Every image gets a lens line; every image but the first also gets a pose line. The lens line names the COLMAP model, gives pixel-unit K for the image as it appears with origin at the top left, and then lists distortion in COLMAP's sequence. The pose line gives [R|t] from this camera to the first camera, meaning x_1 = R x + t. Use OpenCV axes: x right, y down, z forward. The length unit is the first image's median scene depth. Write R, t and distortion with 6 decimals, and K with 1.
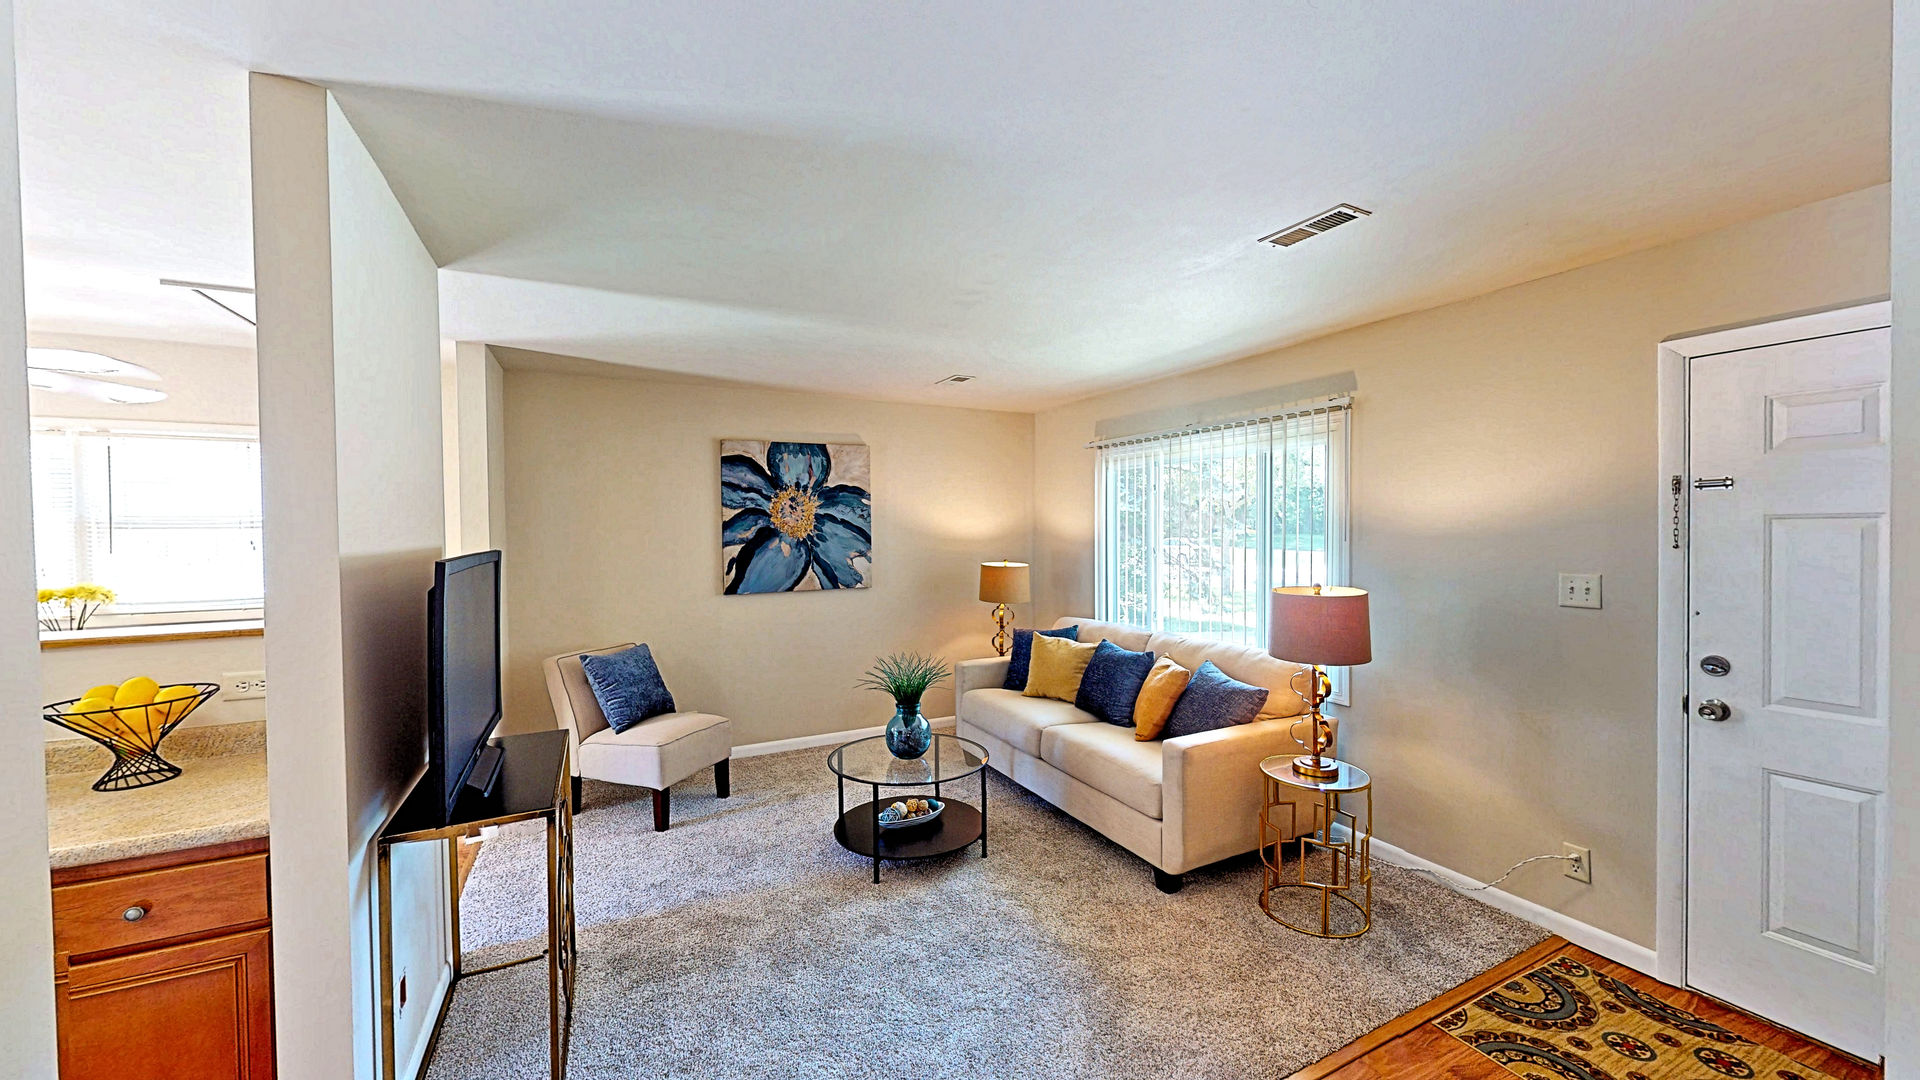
lens RADIAL K [[701.2, 0, 947.5], [0, 701.2, 531.9], [0, 0, 1]] dist [0.001450, -0.001497]
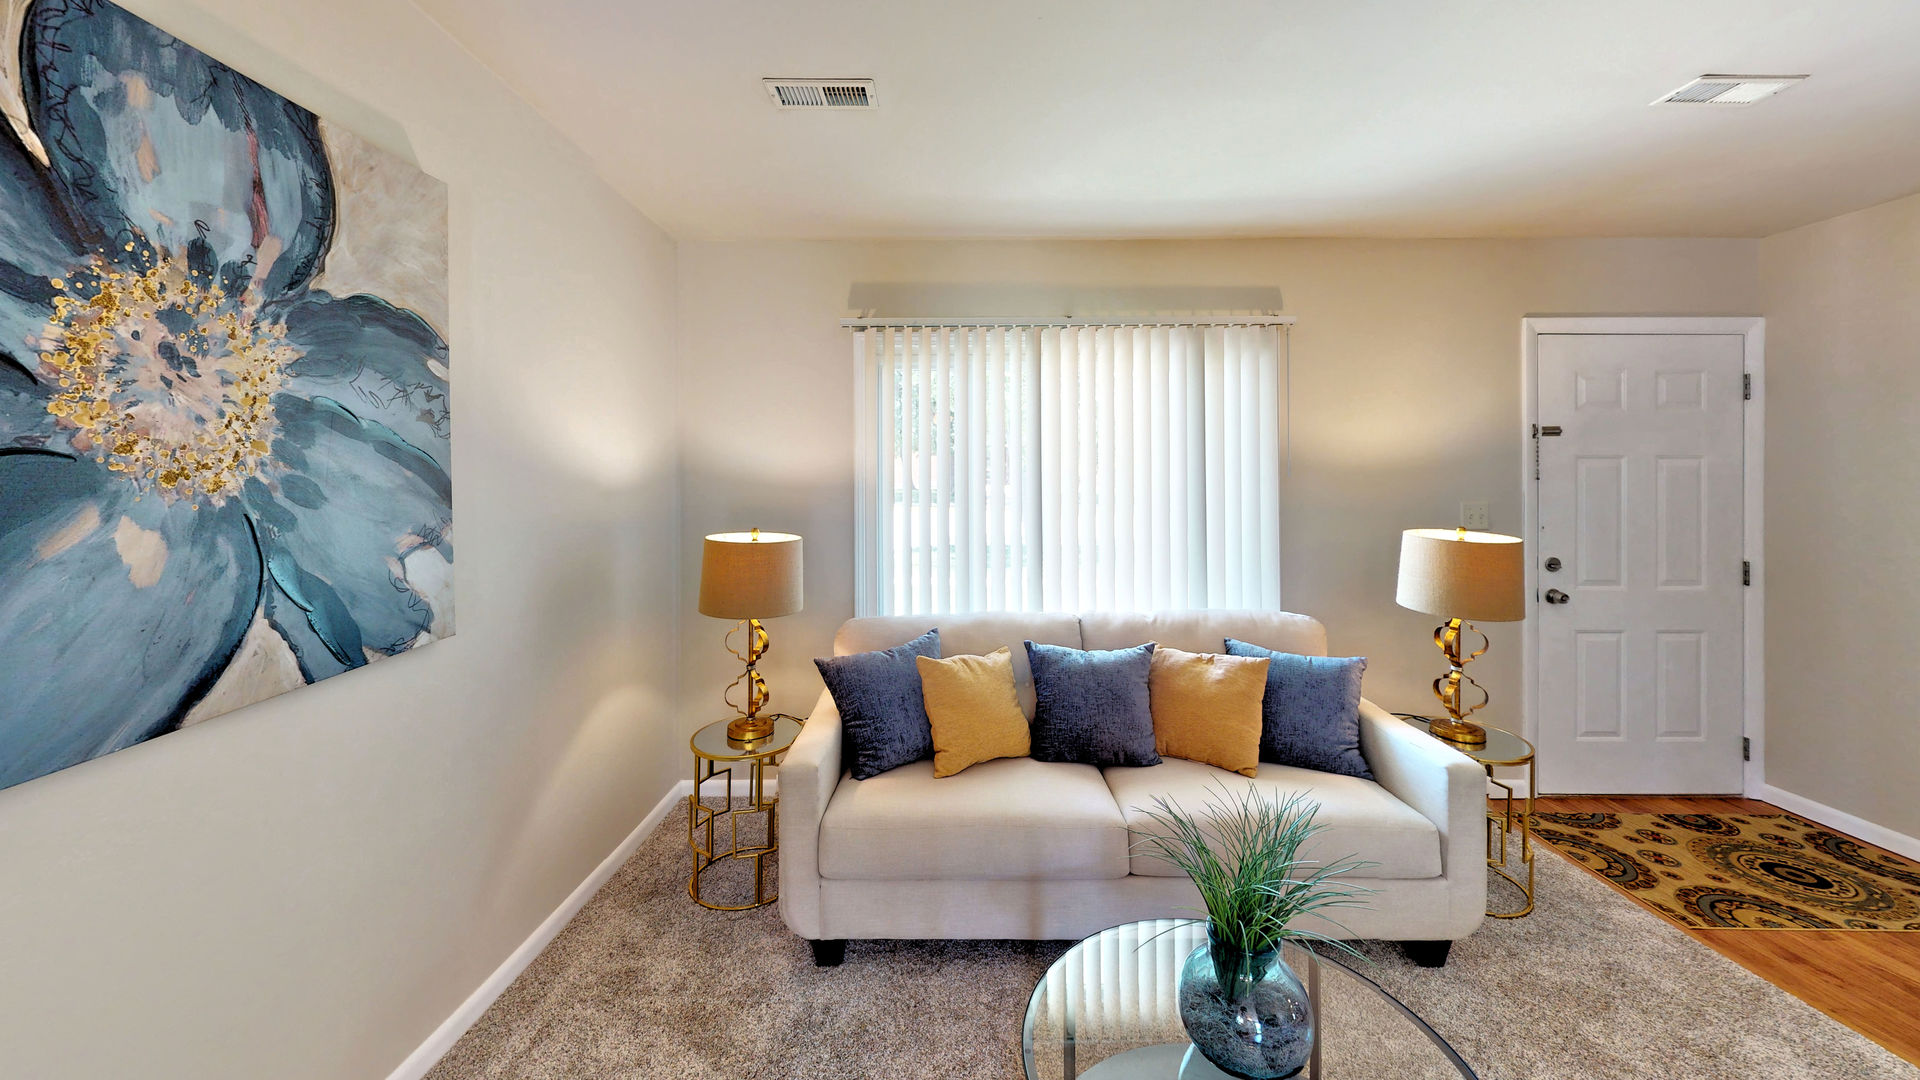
lens RADIAL K [[701.2, 0, 1007.1], [0, 701.2, 532.5], [0, 0, 1]] dist [0.001450, -0.001497]
pose [[0.438349, -0.089497, 0.894338, -0.310900], [-0.006345, 0.994697, 0.102650, -0.005238], [-0.898782, -0.050670, 0.435457, 0.684722]]
